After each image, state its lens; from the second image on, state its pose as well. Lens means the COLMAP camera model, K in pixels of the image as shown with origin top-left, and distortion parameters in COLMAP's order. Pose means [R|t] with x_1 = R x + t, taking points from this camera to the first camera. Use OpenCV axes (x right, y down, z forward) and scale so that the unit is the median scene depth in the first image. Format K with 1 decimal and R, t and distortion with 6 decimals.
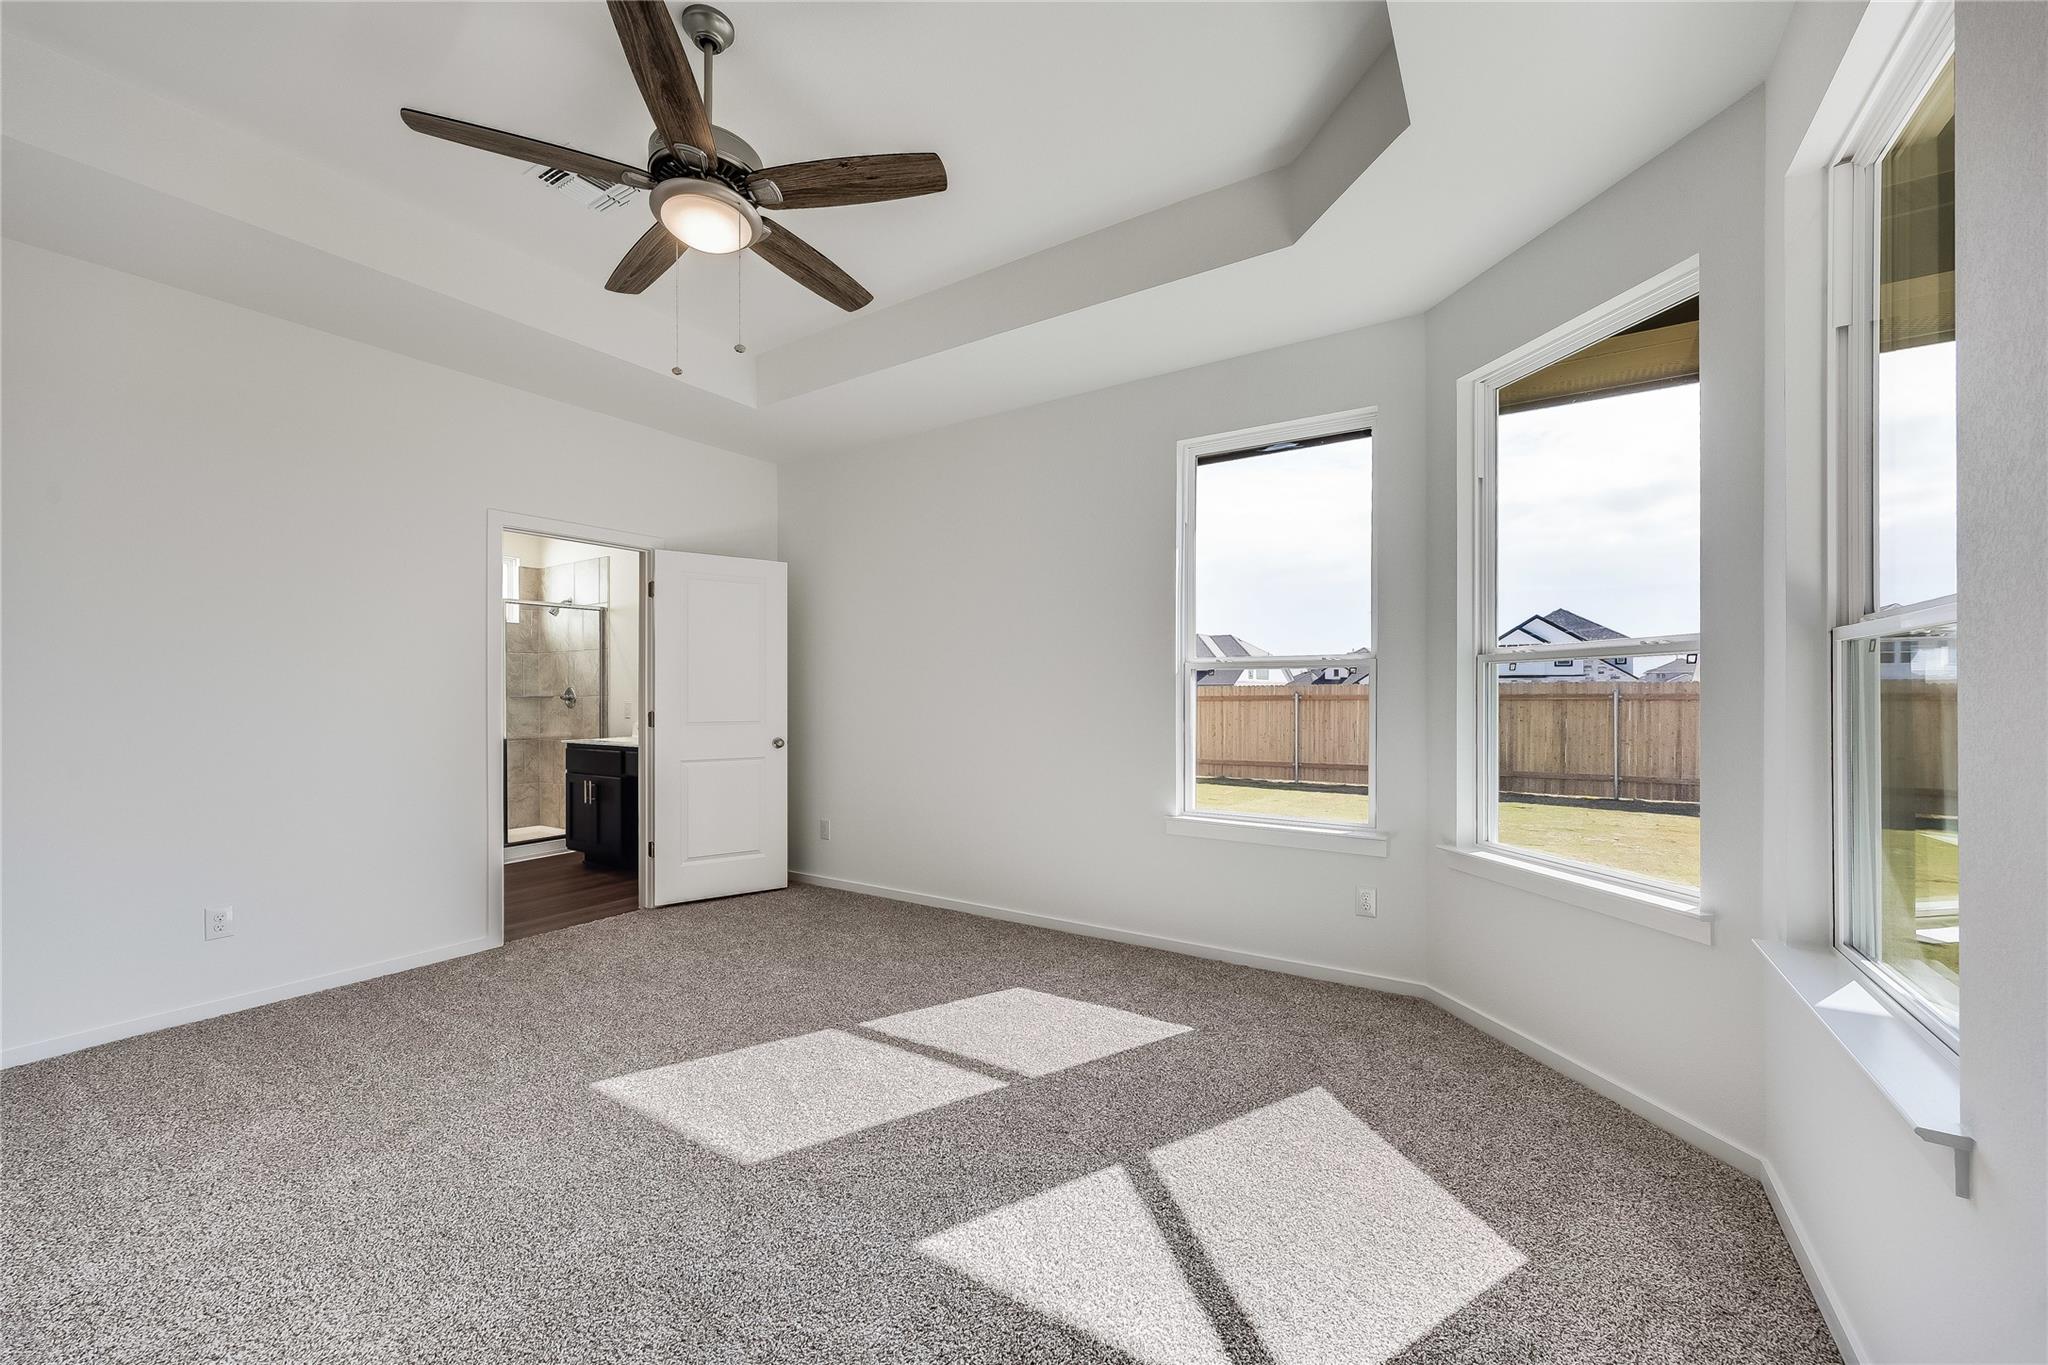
lens RADIAL K [[774.2, 0, 1001.3], [0, 774.2, 683.6], [0, 0, 1]] dist [0.001004, 0.000033]
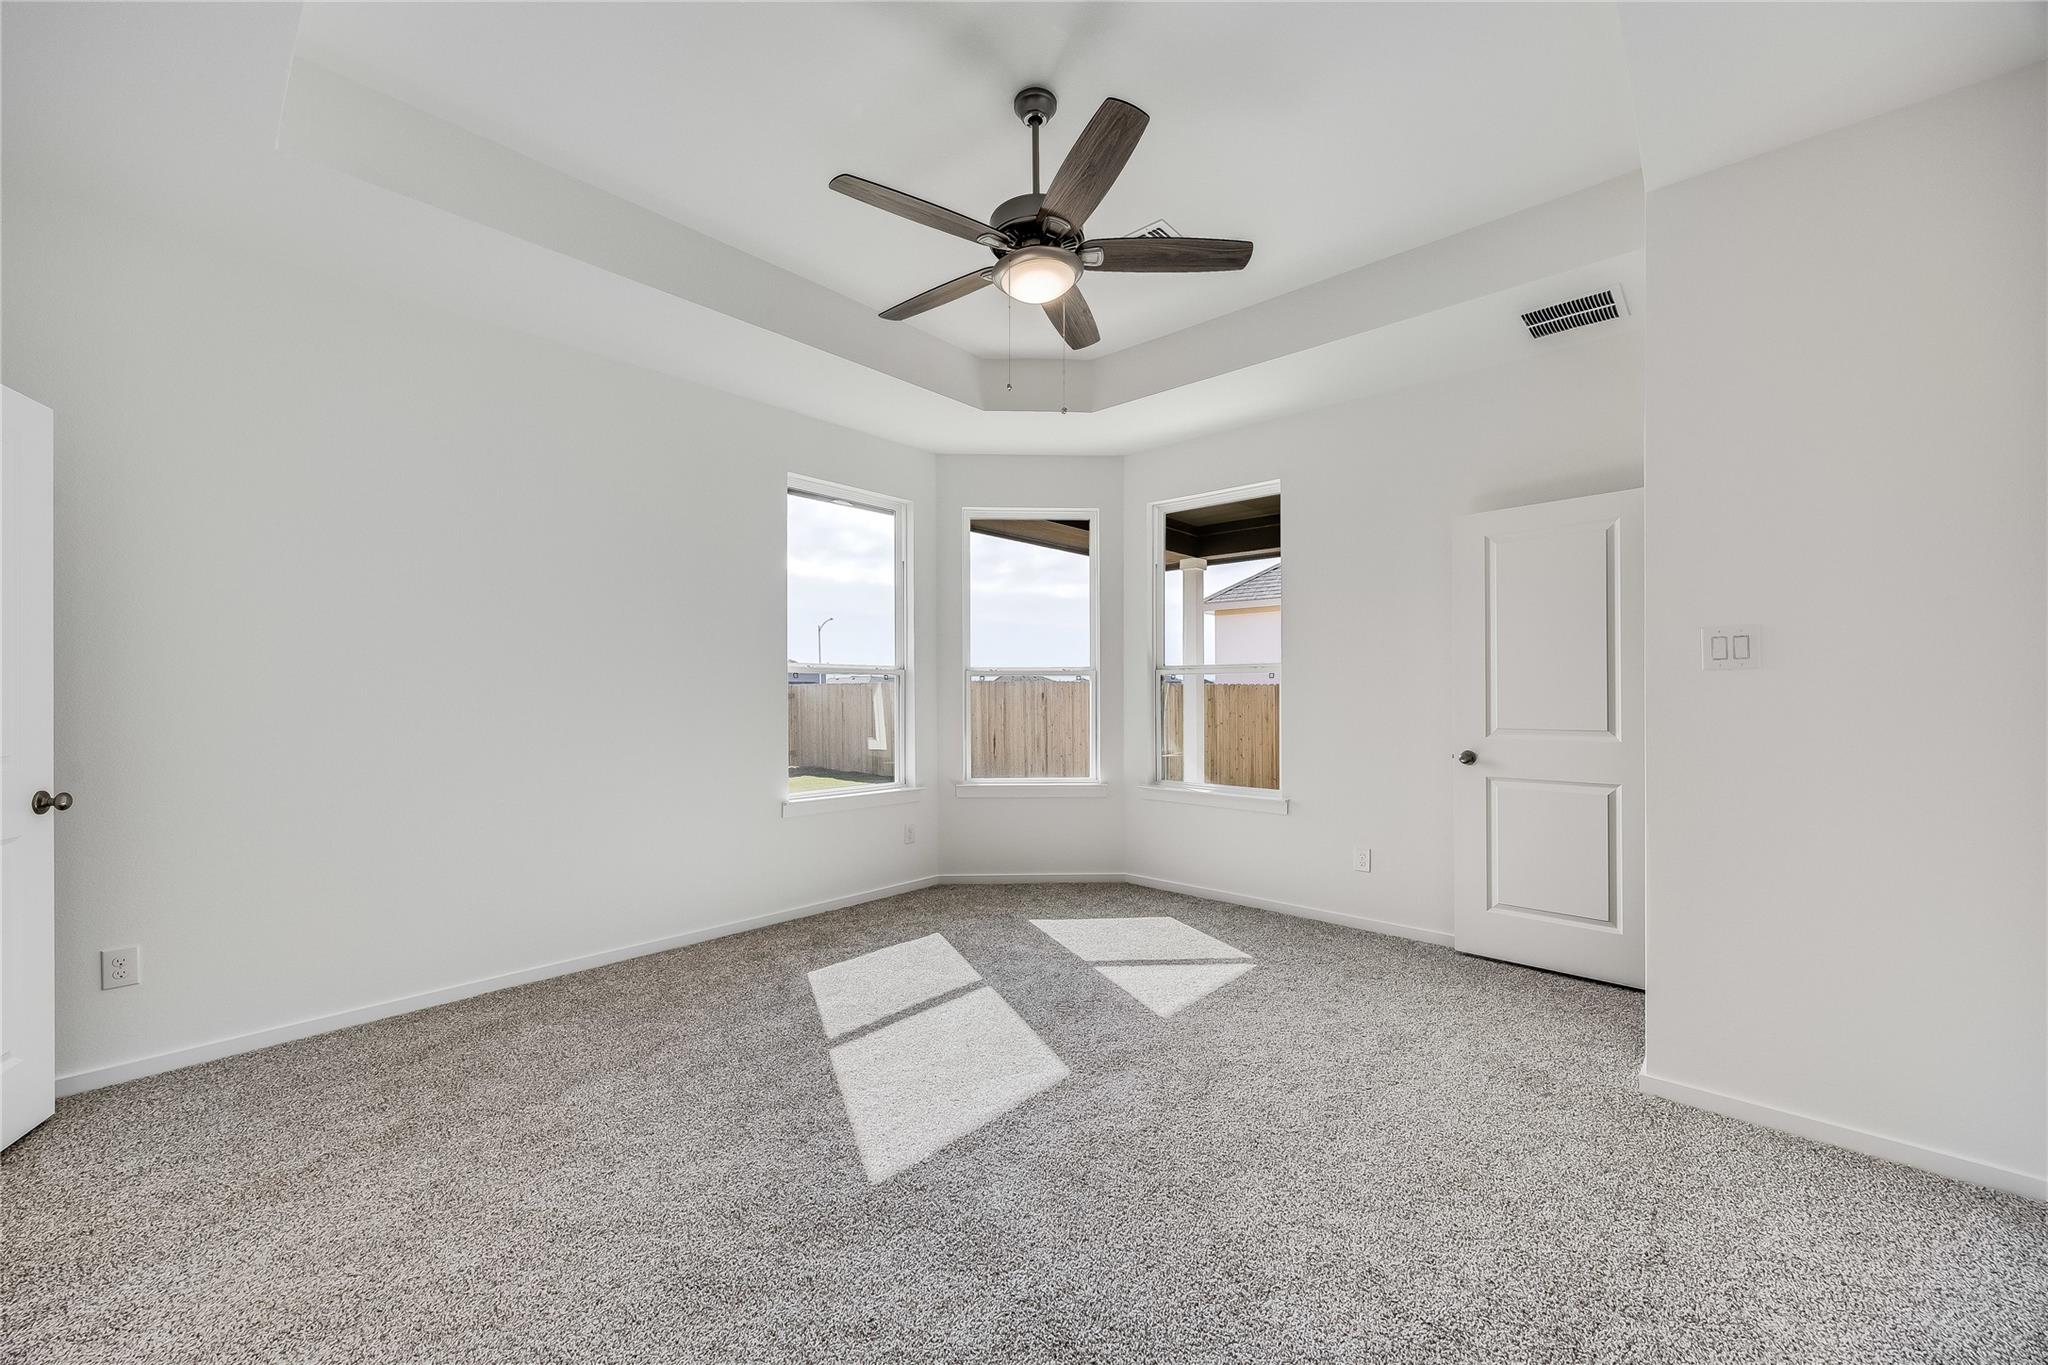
lens RADIAL K [[785.7, 0, 1022.8], [0, 785.7, 700.8], [0, 0, 1]] dist [0.001197, 0.000101]
pose [[0.157875, -0.005479, 0.987444, -1.117993], [-0.007319, 0.999951, 0.006719, 0.018823], [-0.987432, -0.008288, 0.157827, 0.630145]]
